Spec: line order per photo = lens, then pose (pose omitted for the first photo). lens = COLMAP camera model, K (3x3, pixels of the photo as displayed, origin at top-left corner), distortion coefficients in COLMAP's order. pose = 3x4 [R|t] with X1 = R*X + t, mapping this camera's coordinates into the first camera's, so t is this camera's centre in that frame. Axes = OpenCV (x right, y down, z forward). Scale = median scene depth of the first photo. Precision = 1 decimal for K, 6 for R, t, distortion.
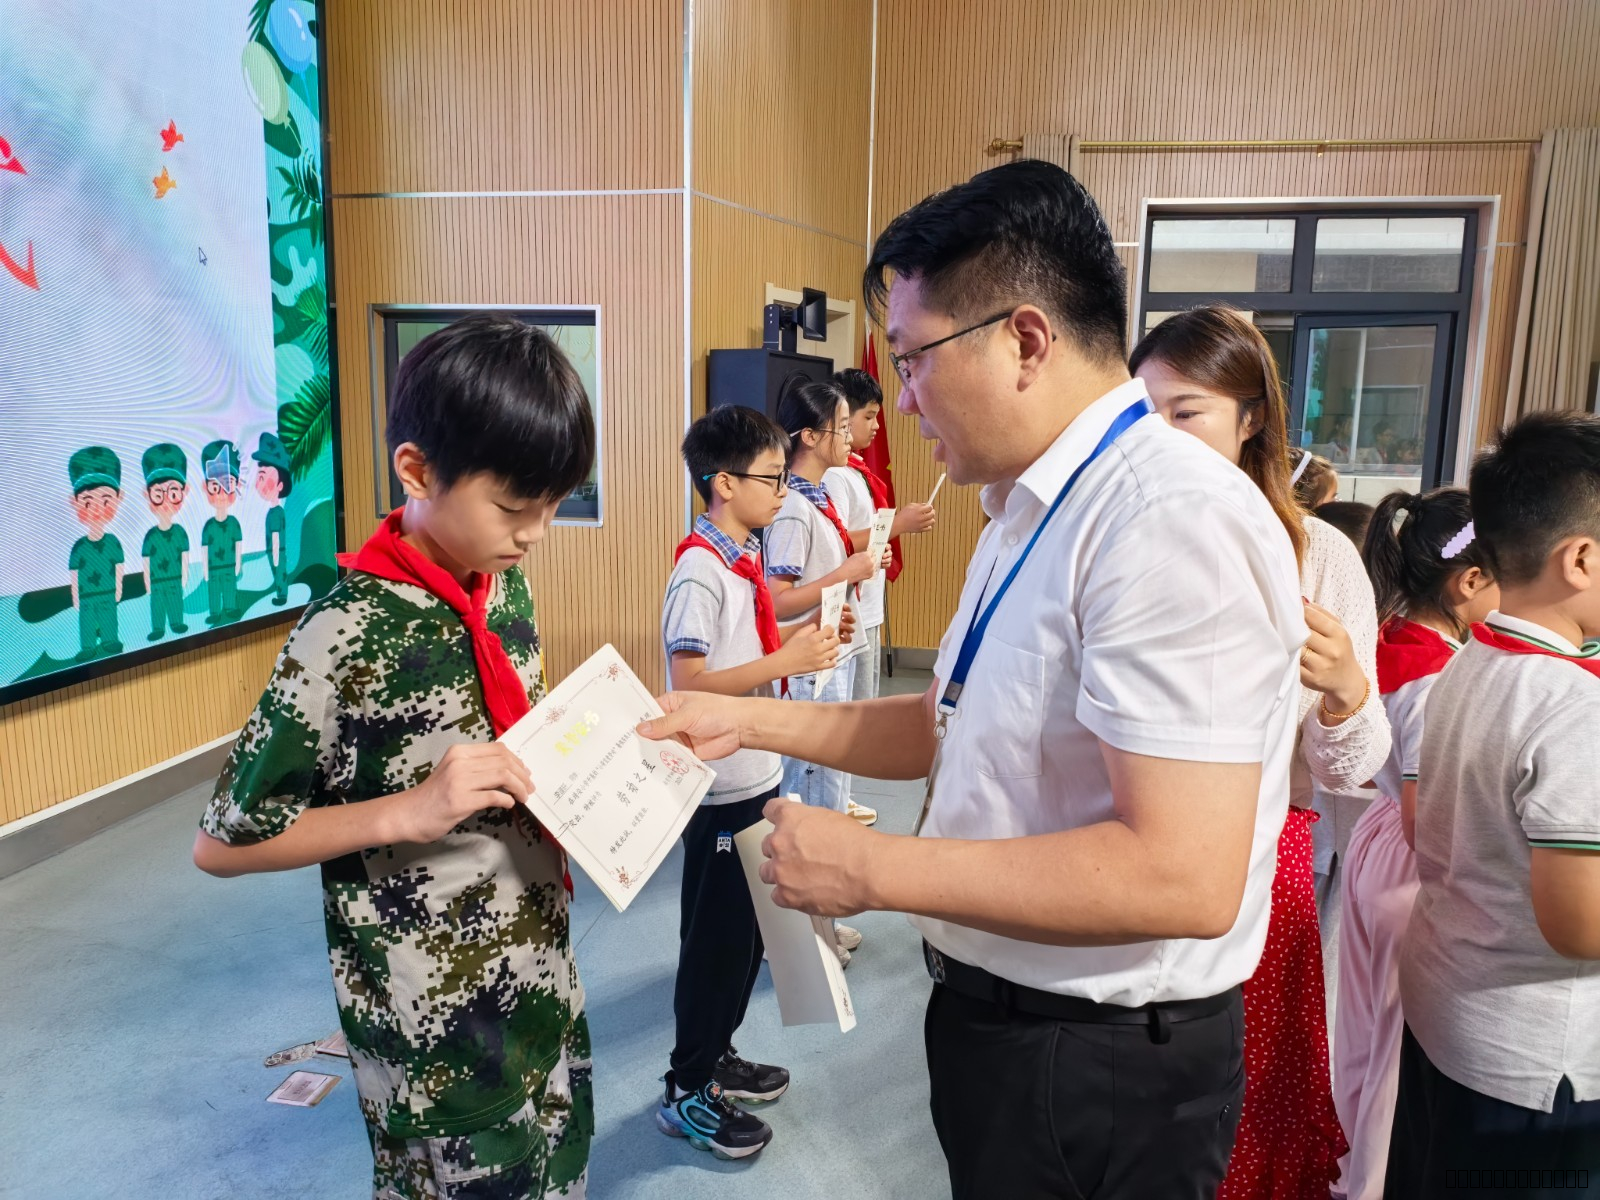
lens RADIAL K [[1142.9, 0, 809.8], [0, 1142.9, 590.6], [0, 0, 1]] dist [0.012825, -0.024672]
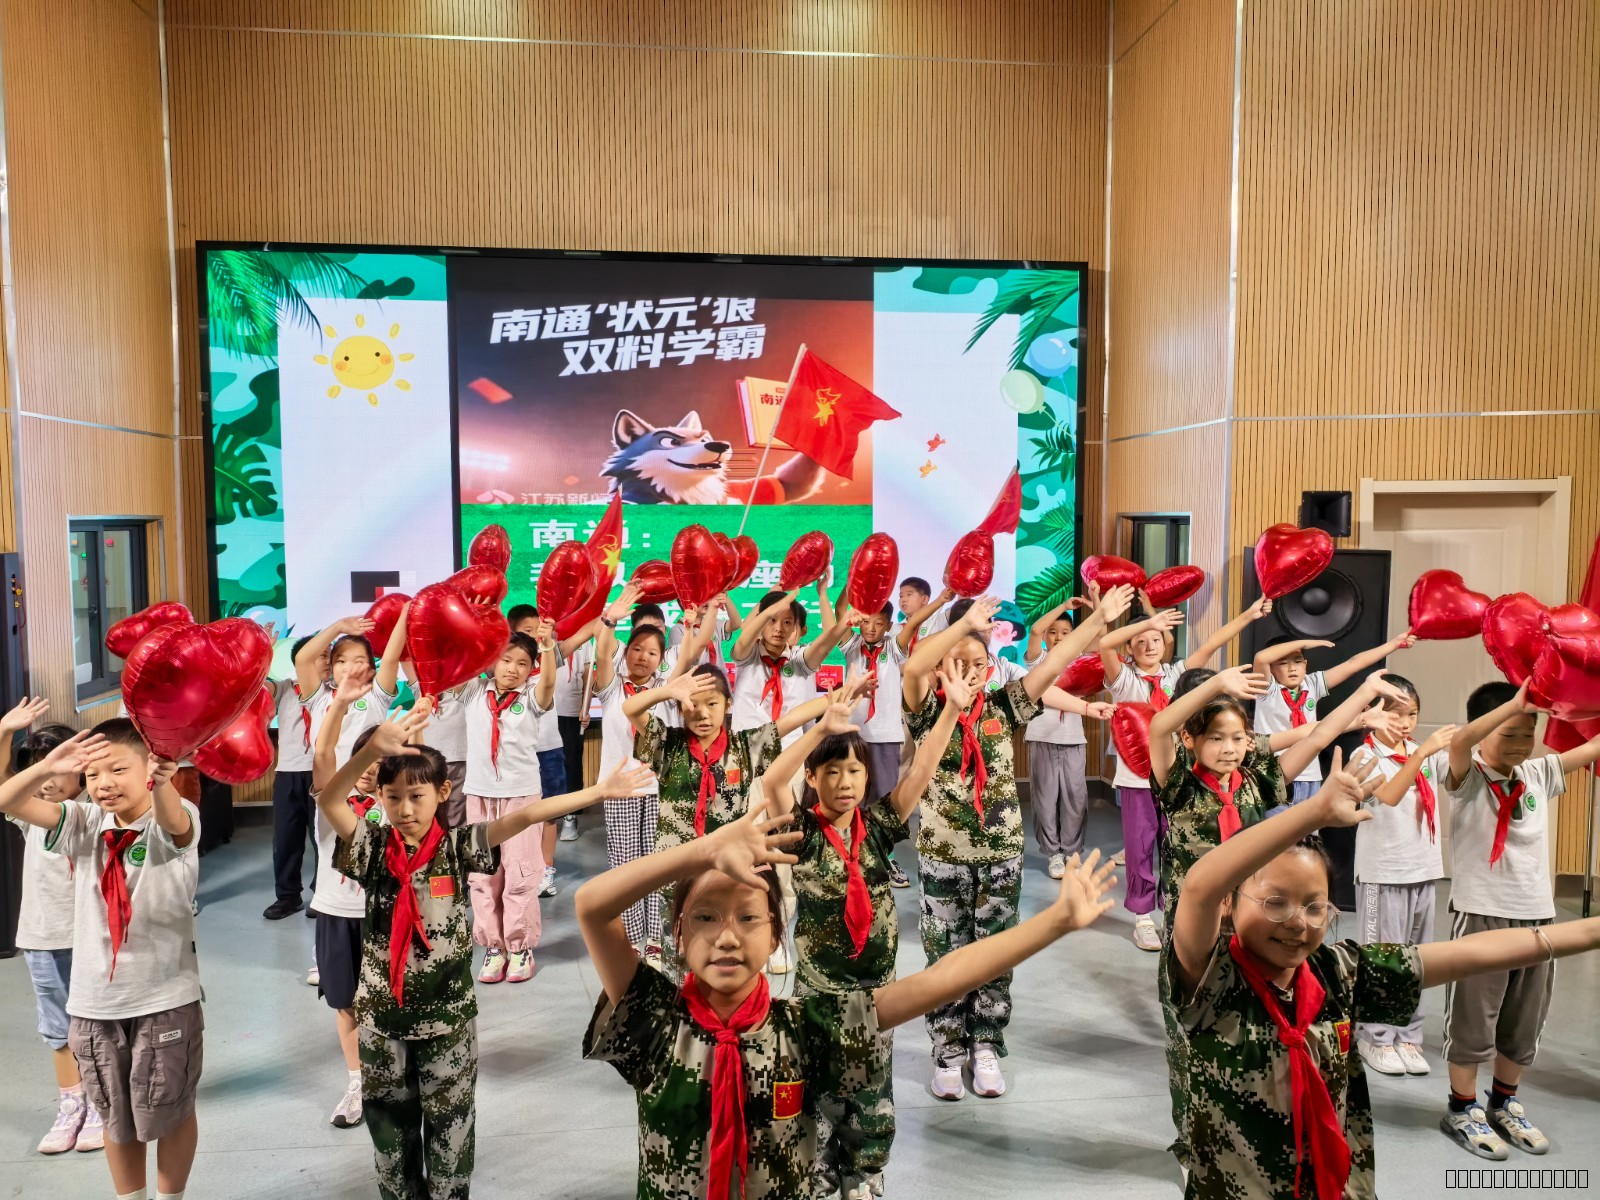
lens RADIAL K [[1142.9, 0, 799.3], [0, 1142.9, 606.3], [0, 0, 1]] dist [0.012825, -0.024672]
pose [[0.266885, 0.055086, -0.962153, 0.991679], [-0.141179, 0.989829, 0.017510, -0.114663], [0.953331, 0.131163, 0.271948, 0.272602]]
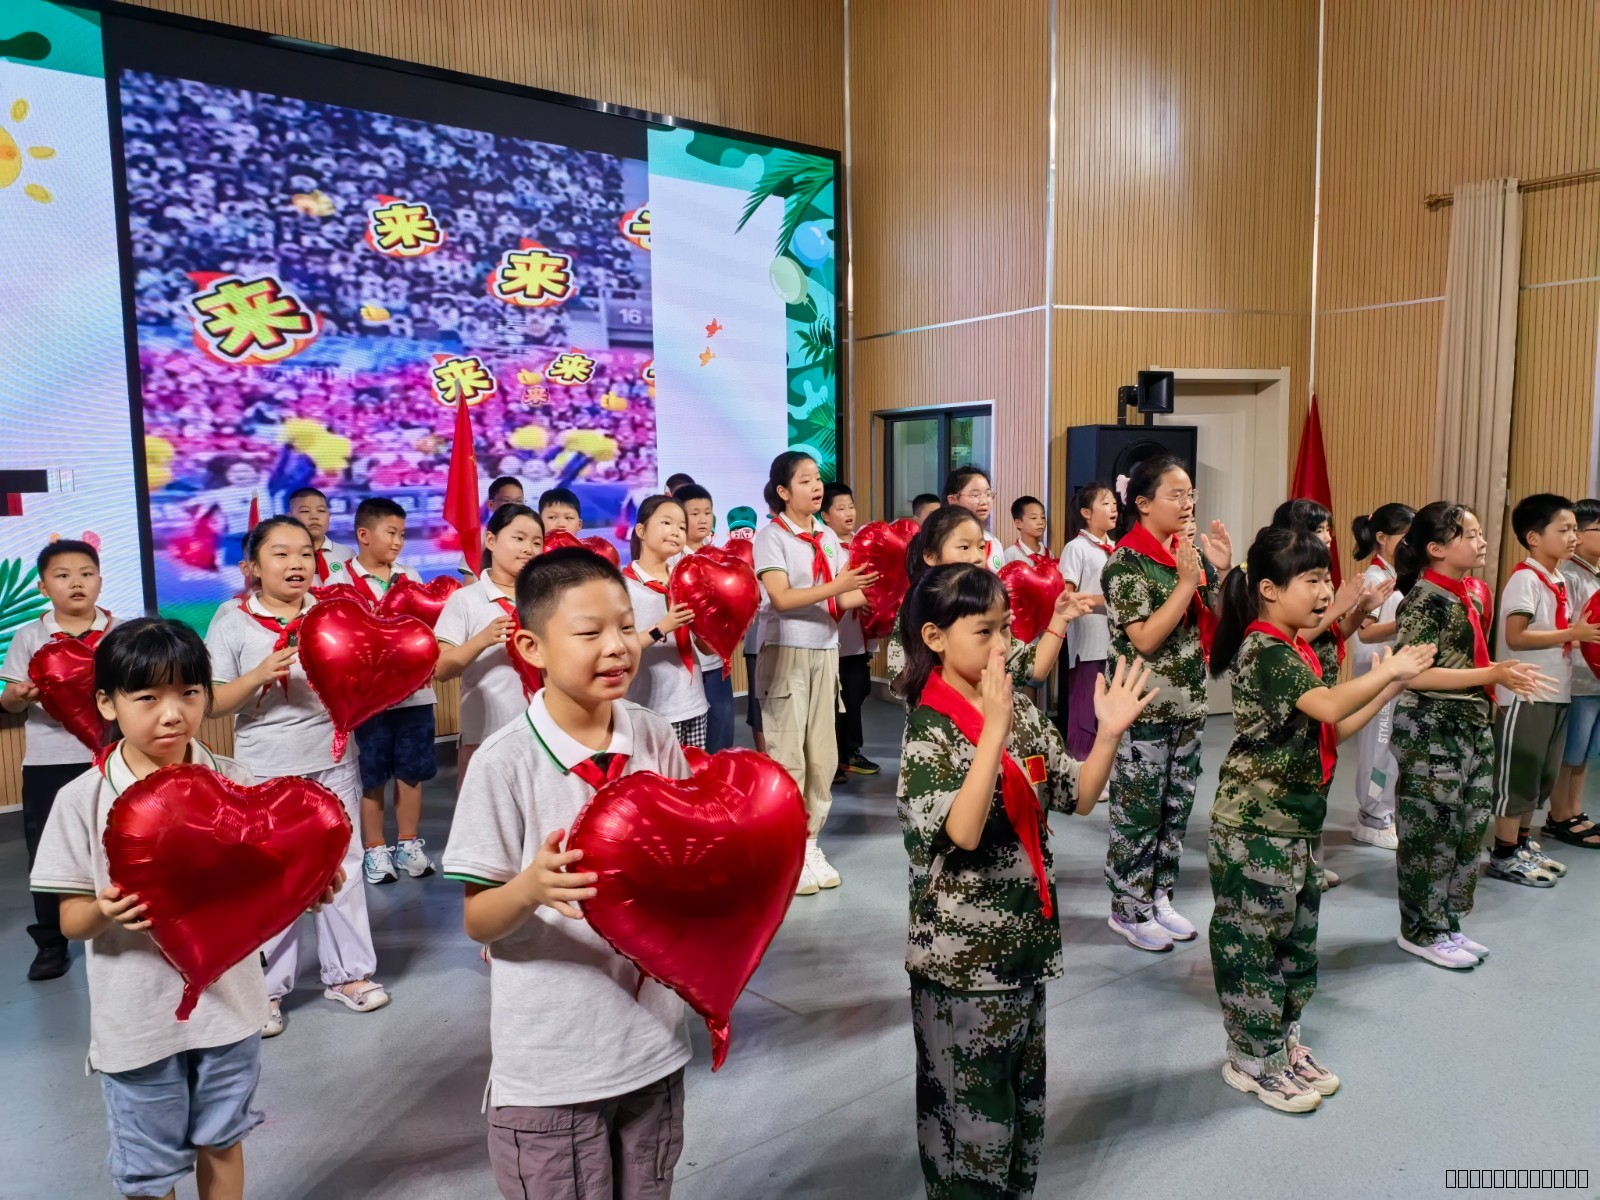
lens RADIAL K [[1142.9, 0, 799.5], [0, 1142.9, 611.7], [0, 0, 1]] dist [0.012825, -0.024672]
pose [[0.726626, 0.047068, -0.685419, 0.604771], [-0.076106, 0.997025, -0.012216, 0.027893], [0.682805, 0.061041, 0.728046, -0.102353]]
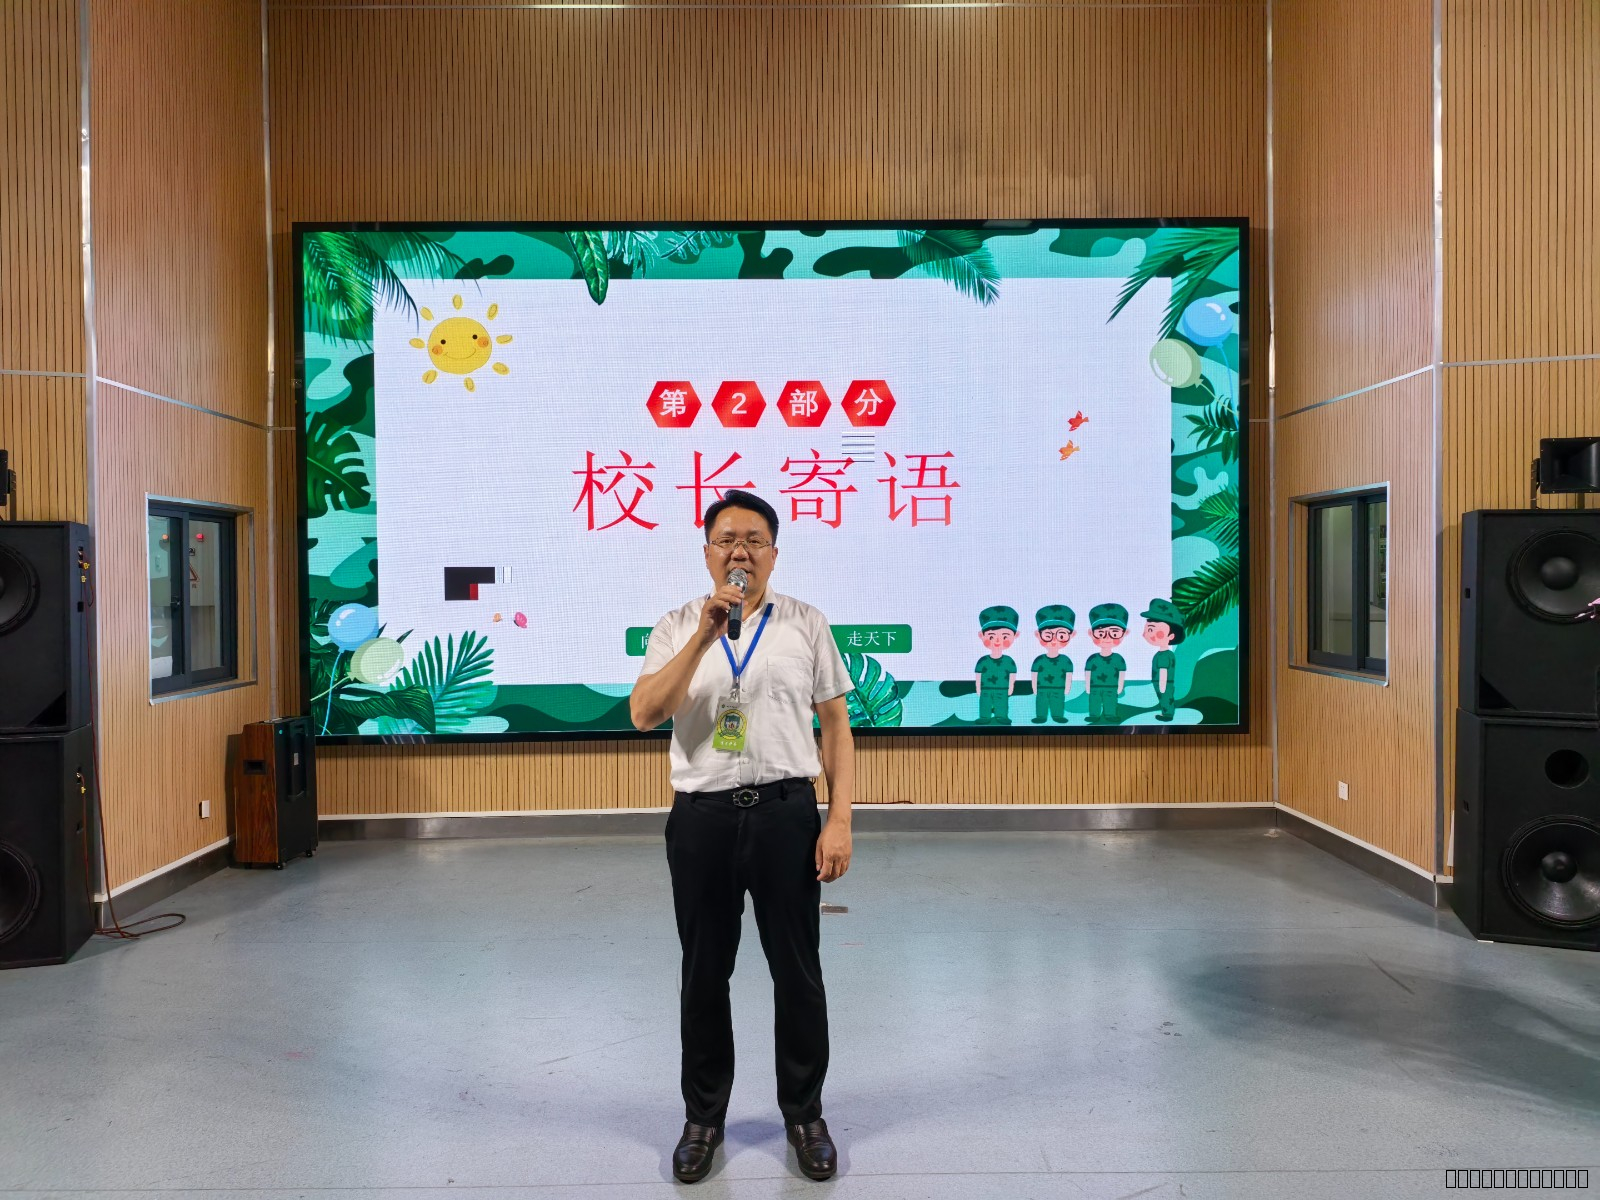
lens RADIAL K [[1142.9, 0, 794.2], [0, 1142.9, 601.7], [0, 0, 1]] dist [0.012825, -0.024672]
pose [[0.167896, -0.000693, -0.985805, 0.846069], [-0.139007, 0.989991, -0.024371, -0.034682], [0.975955, 0.141126, 0.166119, 0.306543]]
